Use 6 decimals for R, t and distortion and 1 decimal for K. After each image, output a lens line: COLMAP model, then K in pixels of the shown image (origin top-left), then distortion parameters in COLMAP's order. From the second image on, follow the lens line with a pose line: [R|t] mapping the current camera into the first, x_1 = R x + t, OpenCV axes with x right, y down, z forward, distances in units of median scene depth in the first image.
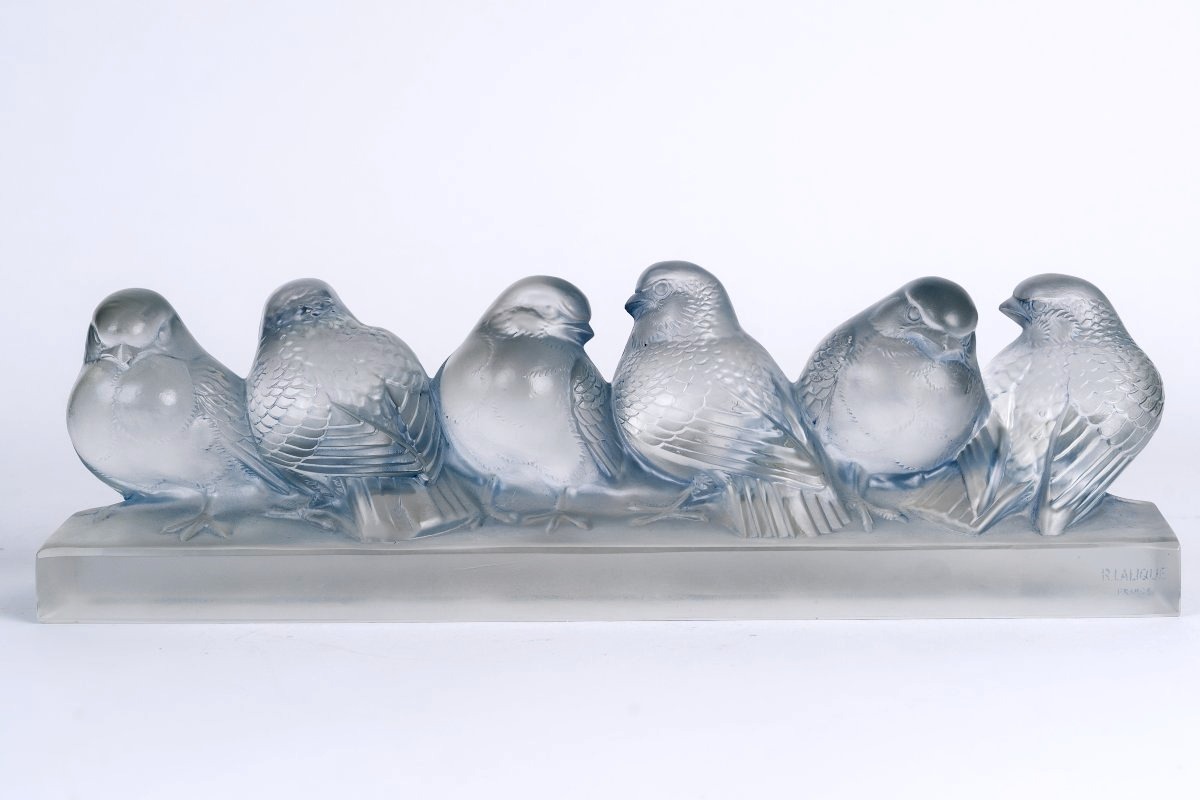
lens RADIAL K [[1586.6, 0, 629.0], [0, 1586.6, 397.6], [0, 0, 1]] dist [-0.005565, 0.019870]
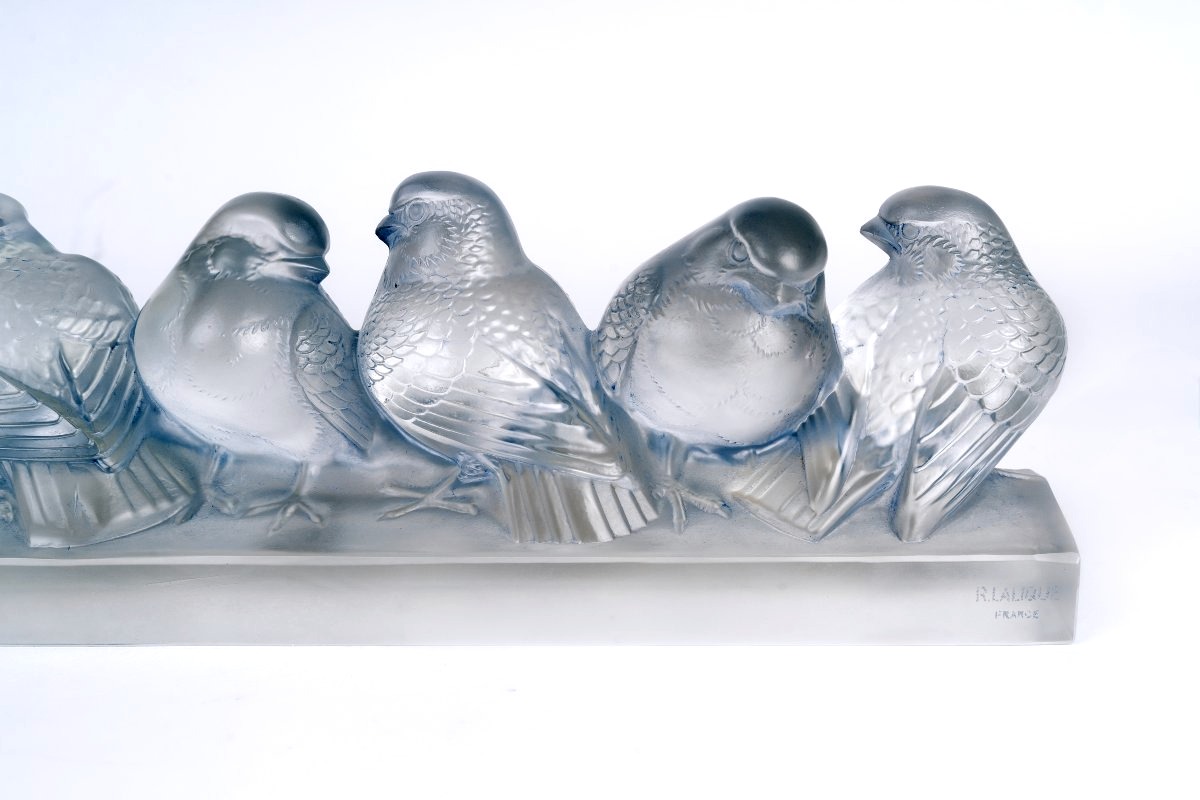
lens RADIAL K [[1233.2, 0, 599.1], [0, 1233.2, 416.7], [0, 0, 1]] dist [0.001160, 0.000325]
pose [[0.999986, -0.001298, -0.005120, 0.112960], [0.002136, 0.985900, 0.167321, -0.071132], [0.004831, -0.167330, 0.985889, 0.404698]]
